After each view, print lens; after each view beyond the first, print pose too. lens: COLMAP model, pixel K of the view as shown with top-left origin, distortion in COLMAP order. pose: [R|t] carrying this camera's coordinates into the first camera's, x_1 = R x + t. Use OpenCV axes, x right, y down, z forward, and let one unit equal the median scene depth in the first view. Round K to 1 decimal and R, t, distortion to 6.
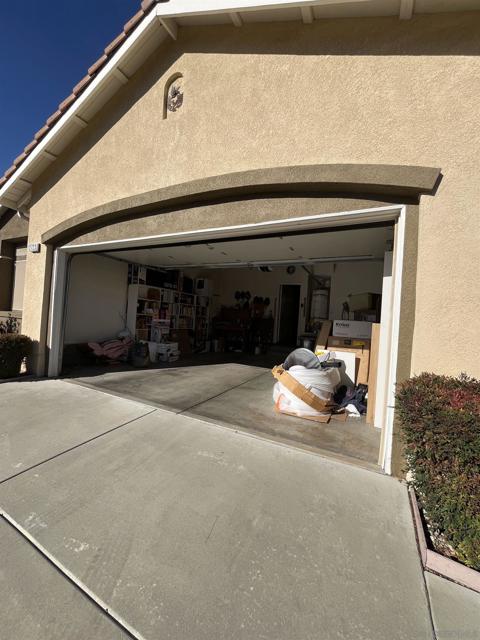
lens RADIAL K [[259.2, 0, 241.6], [0, 259.2, 320.6], [0, 0, 1]] dist [-0.003125, -0.000085]
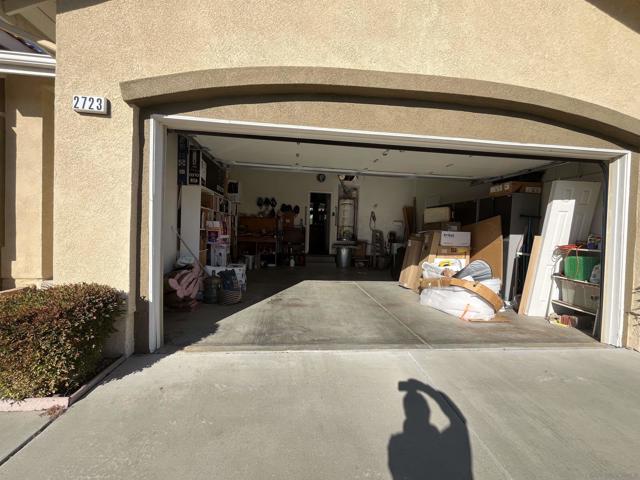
lens RADIAL K [[259.2, 0, 320.0], [0, 259.2, 240.0], [0, 0, 1]] dist [-0.003125, -0.000085]
pose [[0.840959, -0.051989, 0.538595, -0.785240], [0.020300, 0.997704, 0.064611, -0.054114], [-0.540718, -0.043402, 0.840084, 0.378858]]
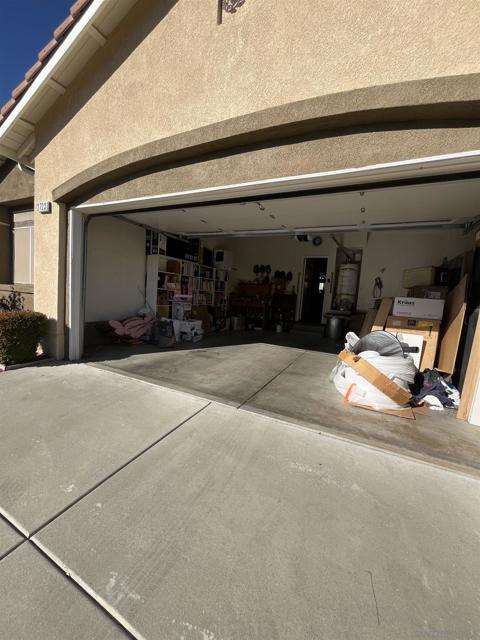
lens RADIAL K [[259.2, 0, 241.6], [0, 259.2, 320.6], [0, 0, 1]] dist [-0.003125, -0.000085]
pose [[0.999916, 0.006184, 0.011359, -0.191240], [-0.007221, 0.995578, 0.093664, -0.001996], [-0.010729, -0.093738, 0.995539, 0.146812]]
